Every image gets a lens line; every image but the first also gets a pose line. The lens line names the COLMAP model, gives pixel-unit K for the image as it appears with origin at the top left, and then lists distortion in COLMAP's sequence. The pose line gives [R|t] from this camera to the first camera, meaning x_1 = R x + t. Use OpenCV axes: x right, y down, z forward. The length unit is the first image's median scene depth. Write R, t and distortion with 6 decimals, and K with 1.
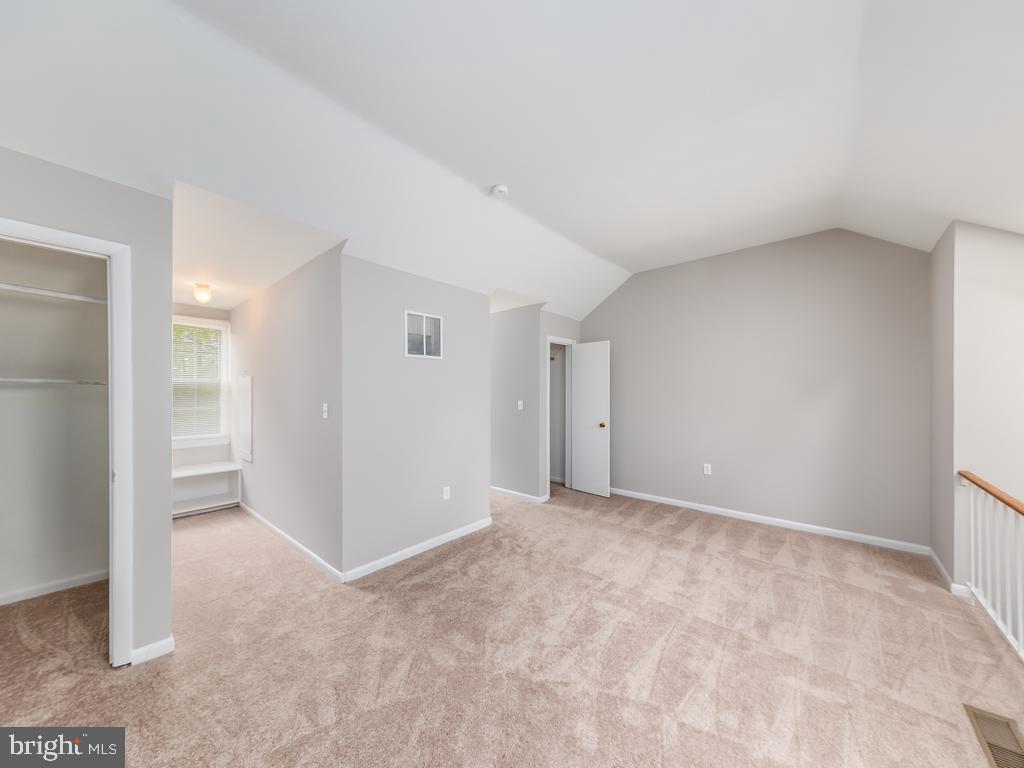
lens RADIAL K [[368.1, 0, 509.6], [0, 368.1, 385.7], [0, 0, 1]] dist [0.000568, -0.000049]
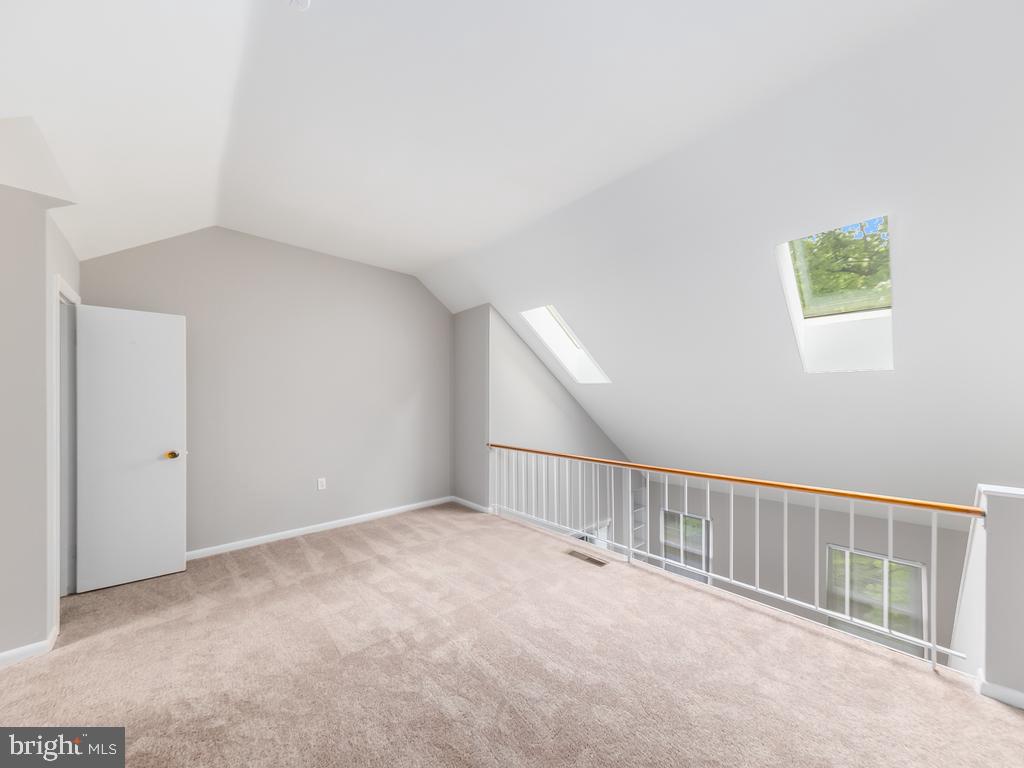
lens RADIAL K [[372.1, 0, 511.5], [0, 372.1, 395.9], [0, 0, 1]] dist [-0.000078, -0.000097]
pose [[0.095285, 0.008182, 0.995416, -0.386377], [-0.013939, 0.999879, -0.006884, 0.010664], [-0.995352, -0.013219, 0.095387, 0.512796]]
